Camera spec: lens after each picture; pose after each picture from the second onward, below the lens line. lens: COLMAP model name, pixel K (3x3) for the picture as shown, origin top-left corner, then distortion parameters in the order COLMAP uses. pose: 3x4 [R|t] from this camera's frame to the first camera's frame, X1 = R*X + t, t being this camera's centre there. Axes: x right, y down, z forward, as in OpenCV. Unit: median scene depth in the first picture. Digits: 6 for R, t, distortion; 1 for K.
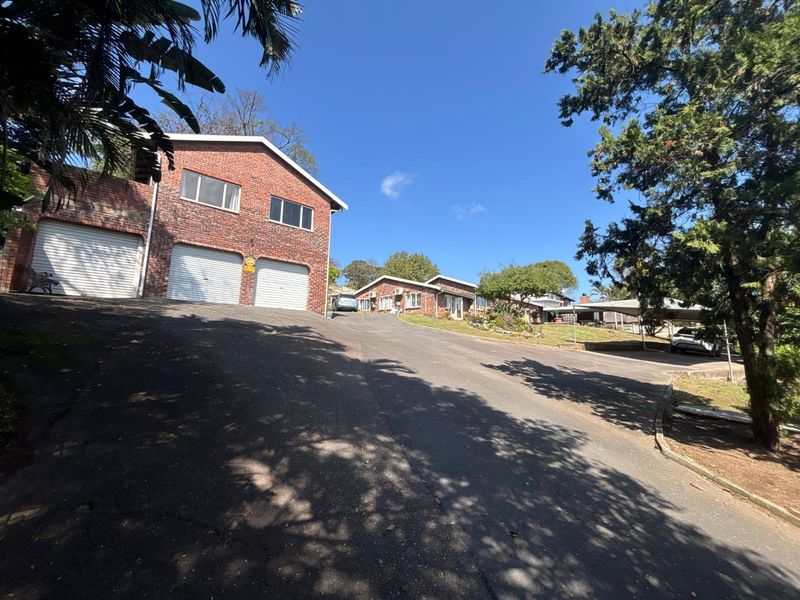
lens RADIAL K [[324.4, 0, 396.8], [0, 324.4, 299.5], [0, 0, 1]] dist [0.001948, -0.000210]
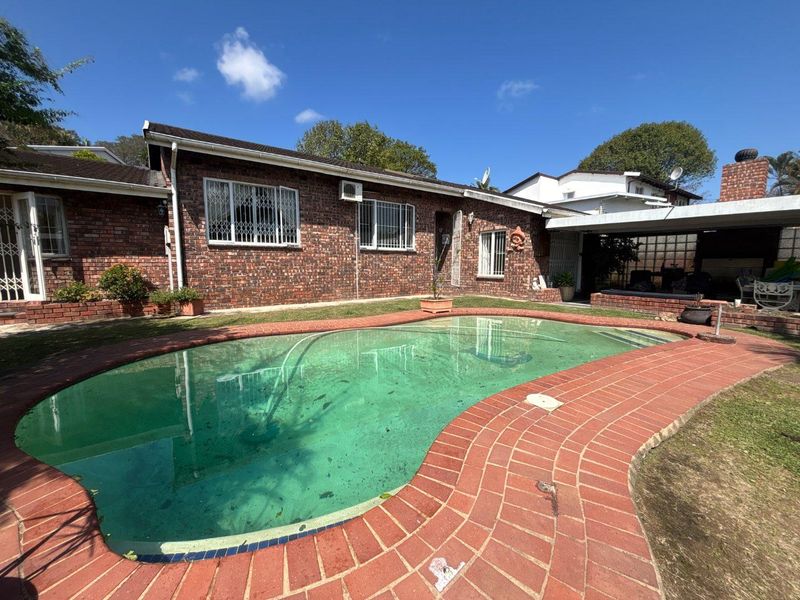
lens RADIAL K [[324.4, 0, 396.8], [0, 324.4, 299.5], [0, 0, 1]] dist [0.001948, -0.000210]
pose [[0.971640, 0.012943, -0.236112, 0.259594], [0.047633, 0.967321, 0.249042, 0.011221], [0.231619, -0.253226, 0.939271, 0.464247]]
